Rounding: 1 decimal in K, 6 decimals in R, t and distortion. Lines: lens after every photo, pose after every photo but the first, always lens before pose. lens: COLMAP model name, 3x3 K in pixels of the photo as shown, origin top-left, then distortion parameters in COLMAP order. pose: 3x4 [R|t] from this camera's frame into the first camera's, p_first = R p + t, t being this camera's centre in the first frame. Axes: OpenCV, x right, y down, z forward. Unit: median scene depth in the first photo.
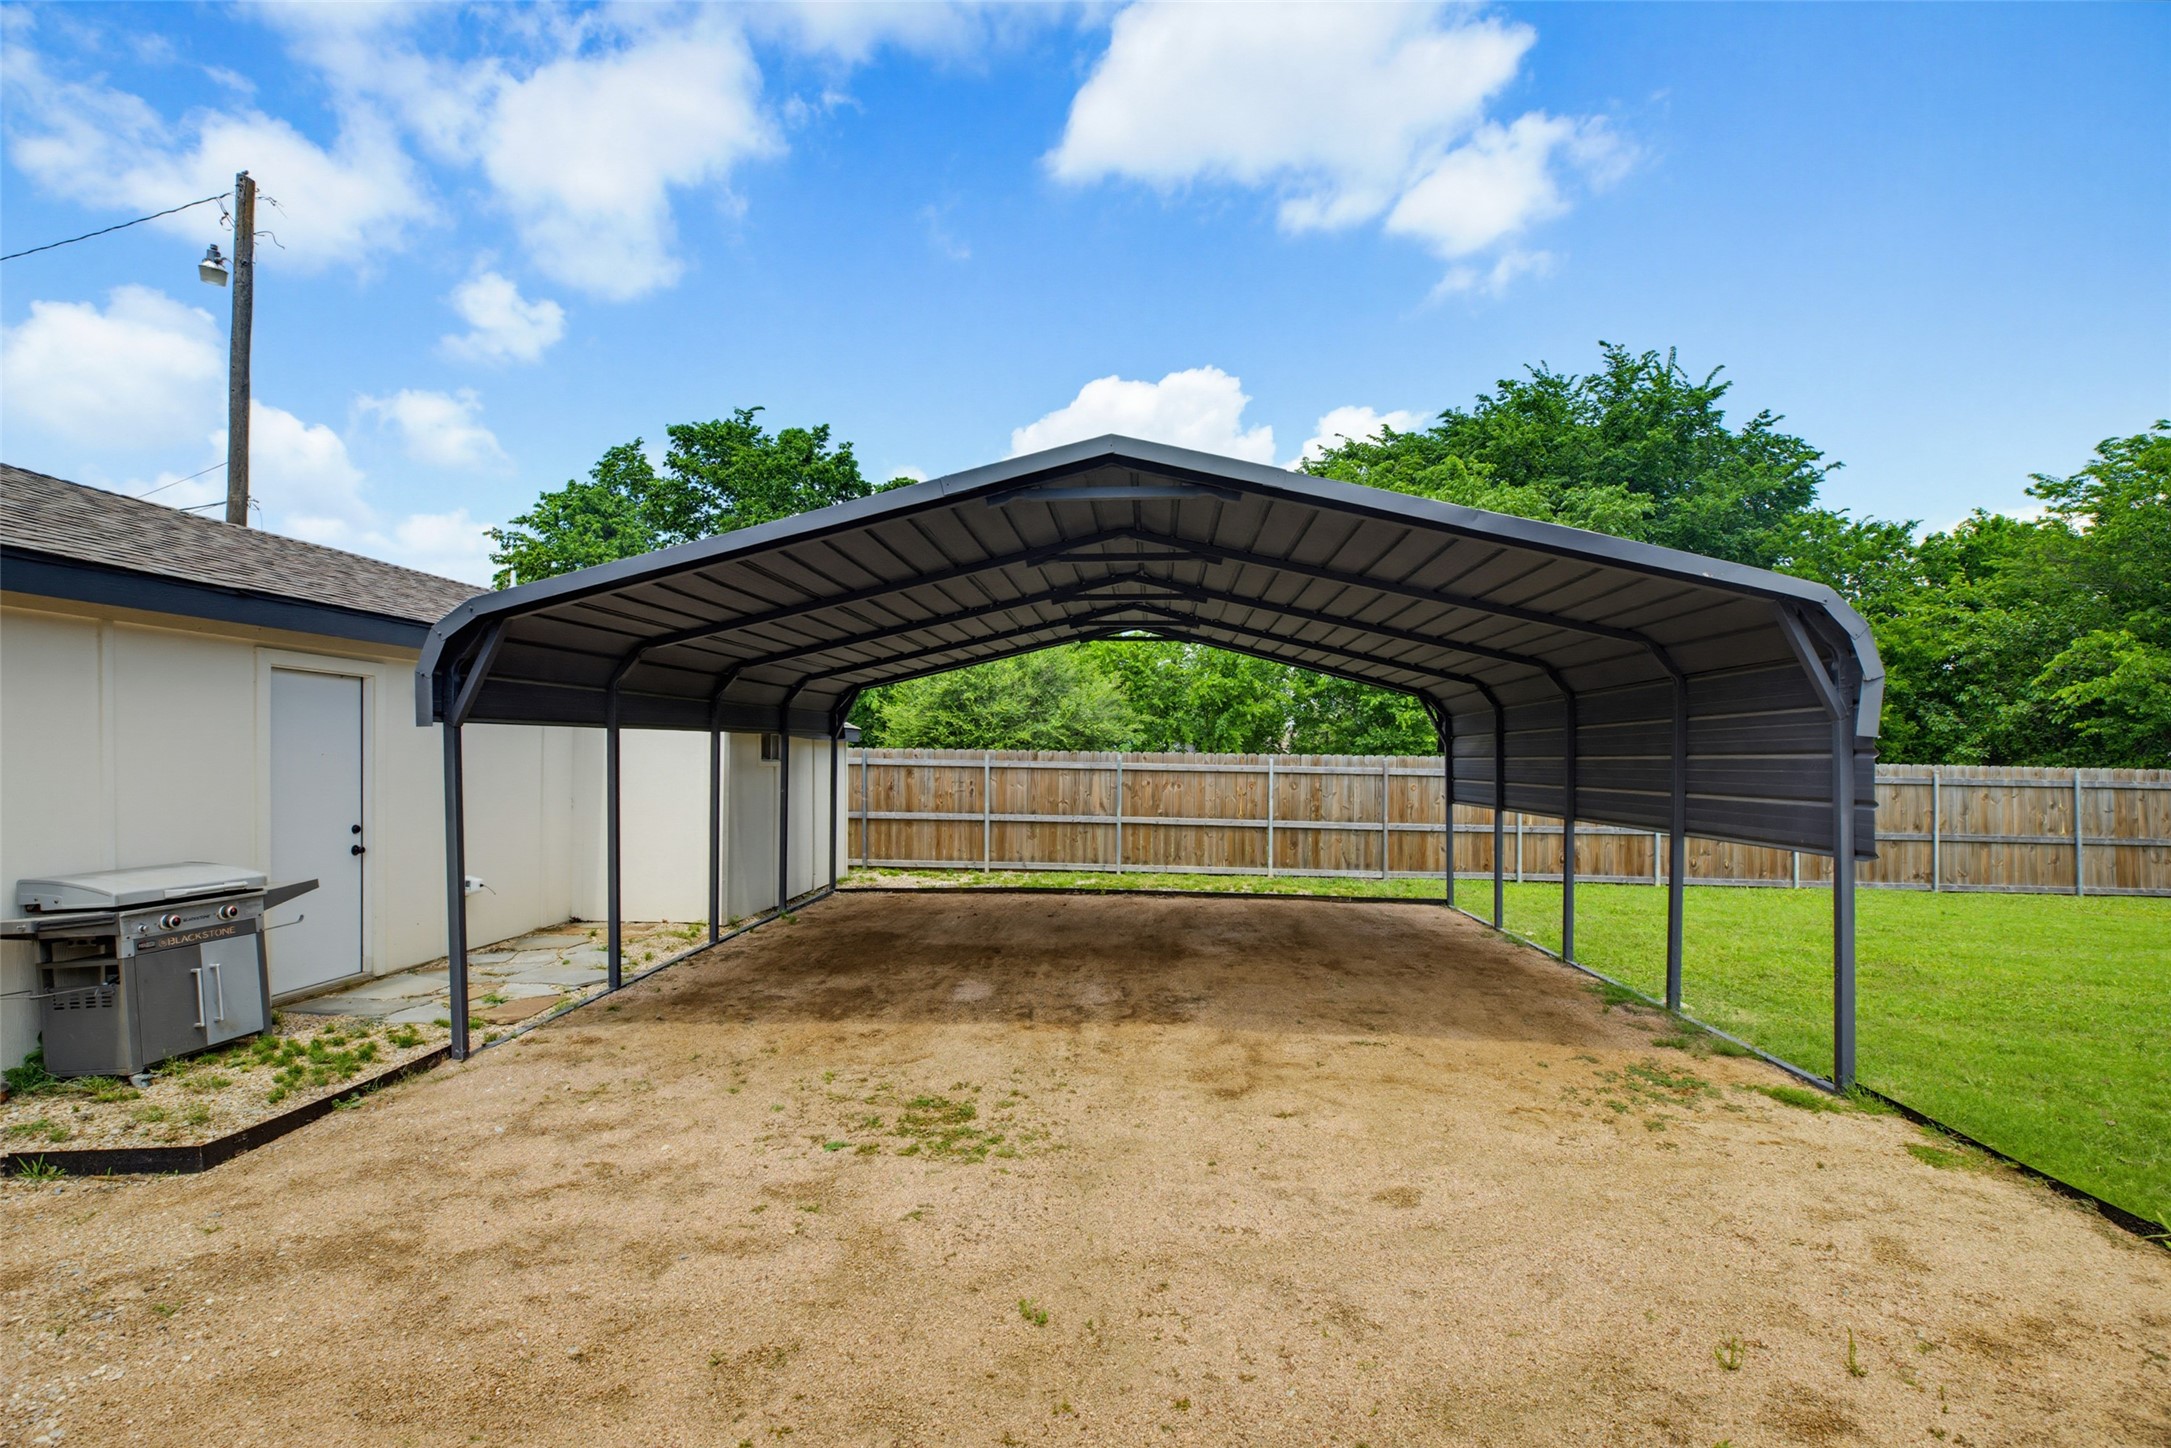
lens RADIAL K [[999.2, 0, 1088.3], [0, 999.2, 785.3], [0, 0, 1]] dist [-0.010673, 0.000214]
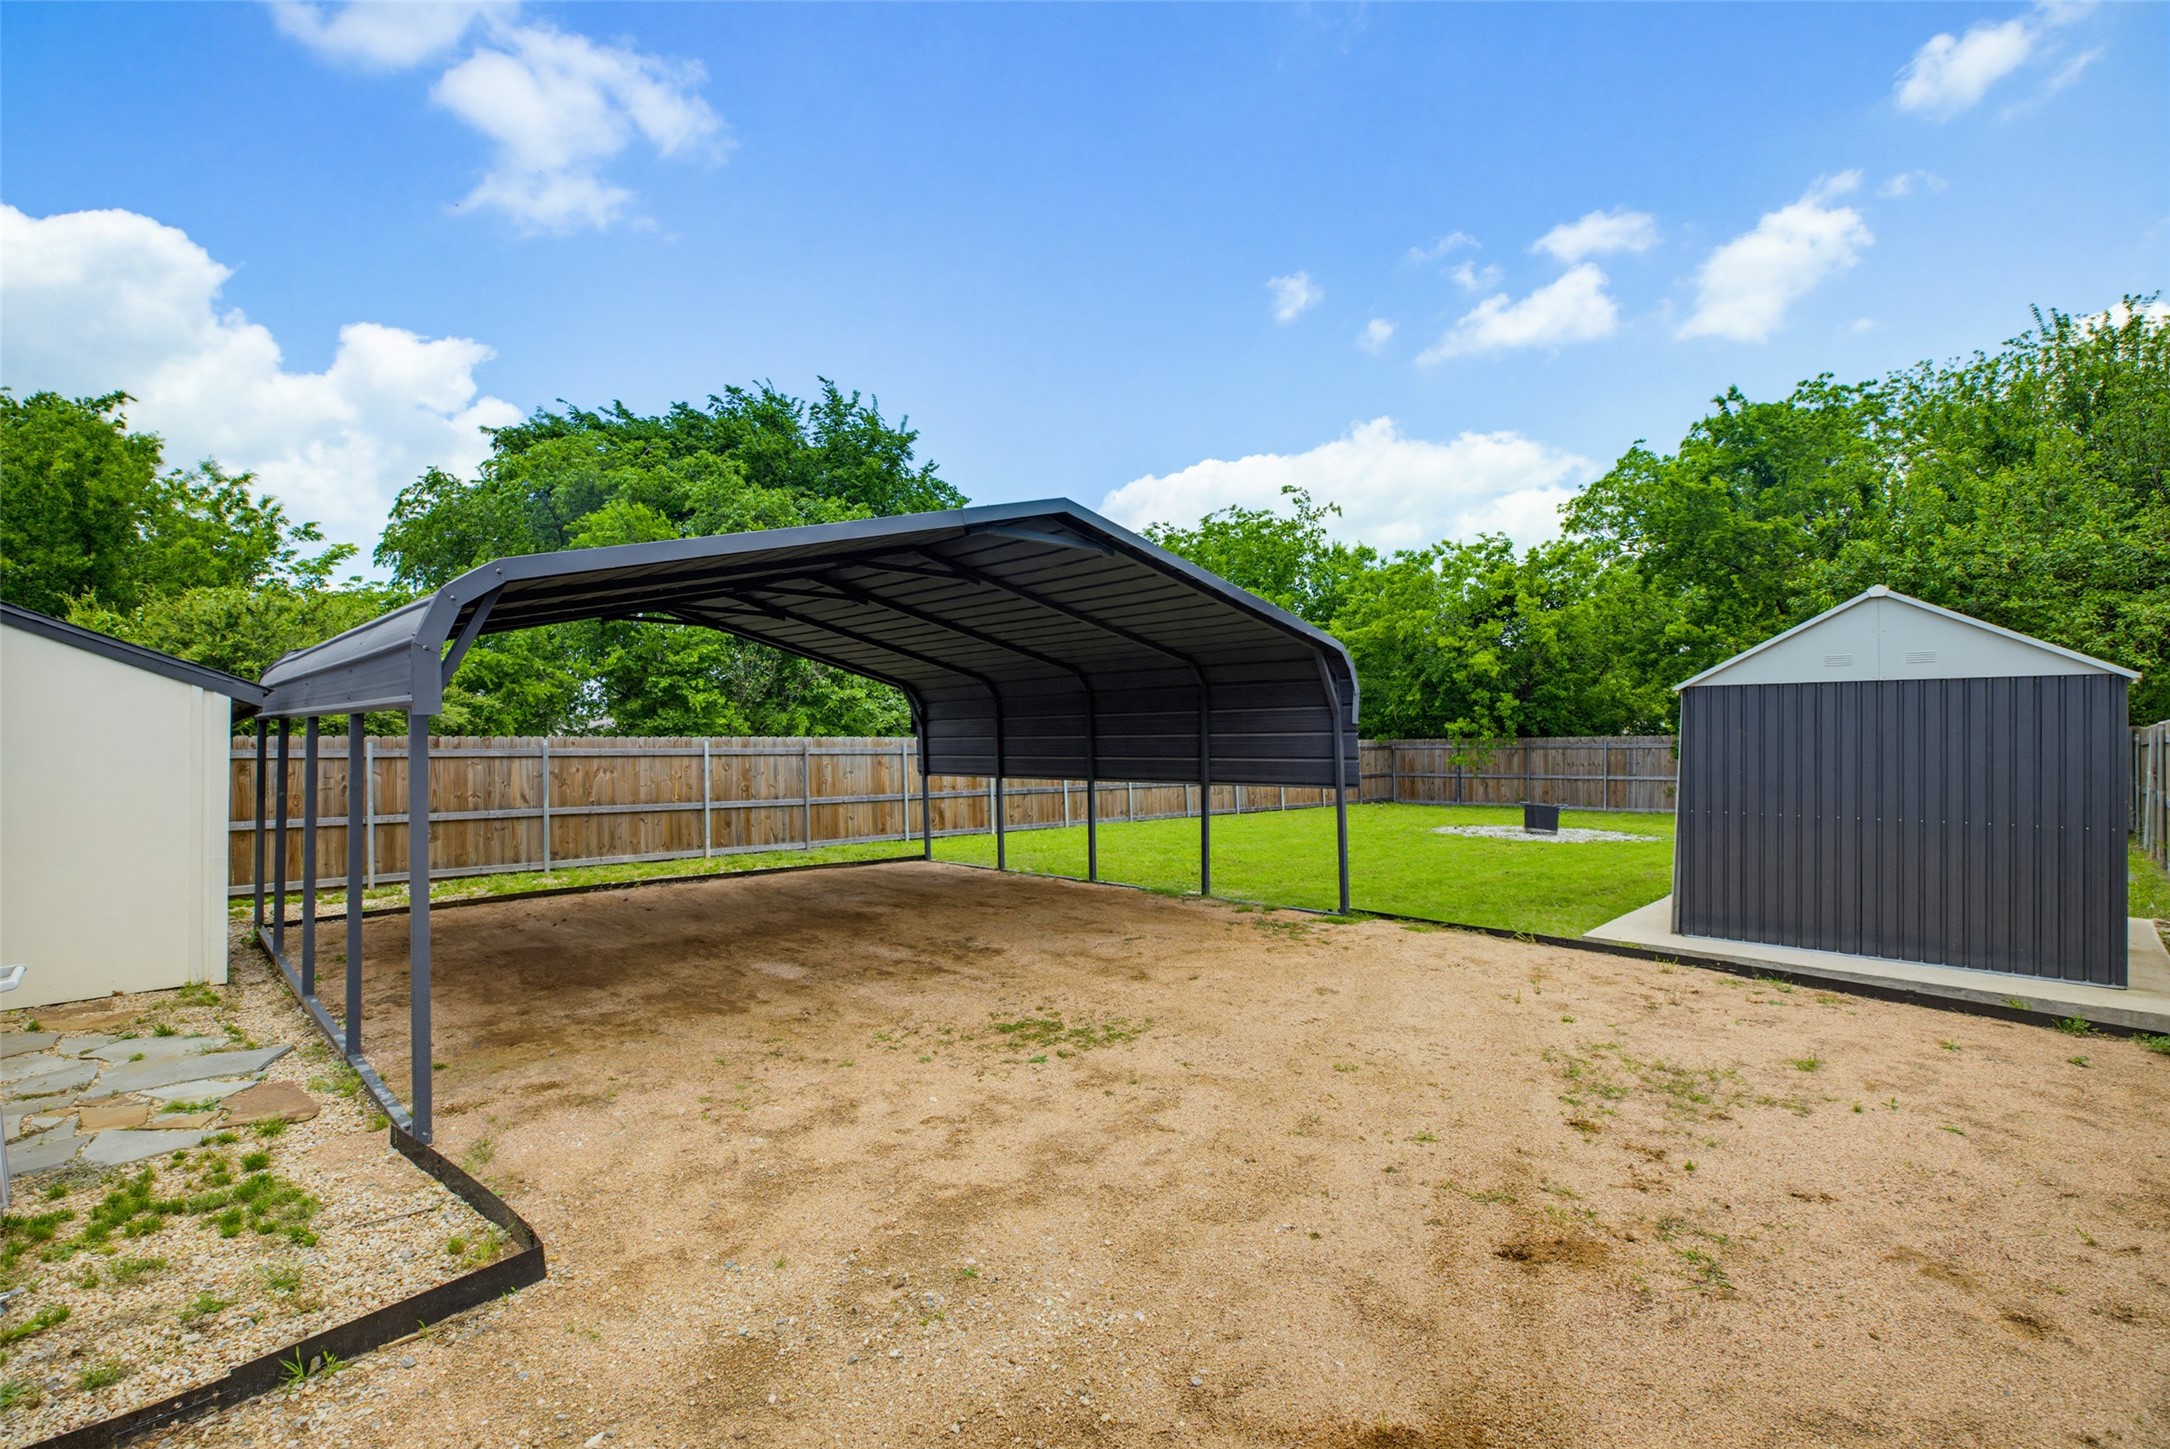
lens RADIAL K [[1005.5, 0, 1076.8], [0, 1005.5, 724.7], [0, 0, 1]] dist [-0.008940, 0.000111]
pose [[0.671086, -0.004143, 0.741368, -0.347416], [0.033910, 0.999109, -0.025112, -0.005371], [-0.740604, 0.041992, 0.670629, 0.036086]]
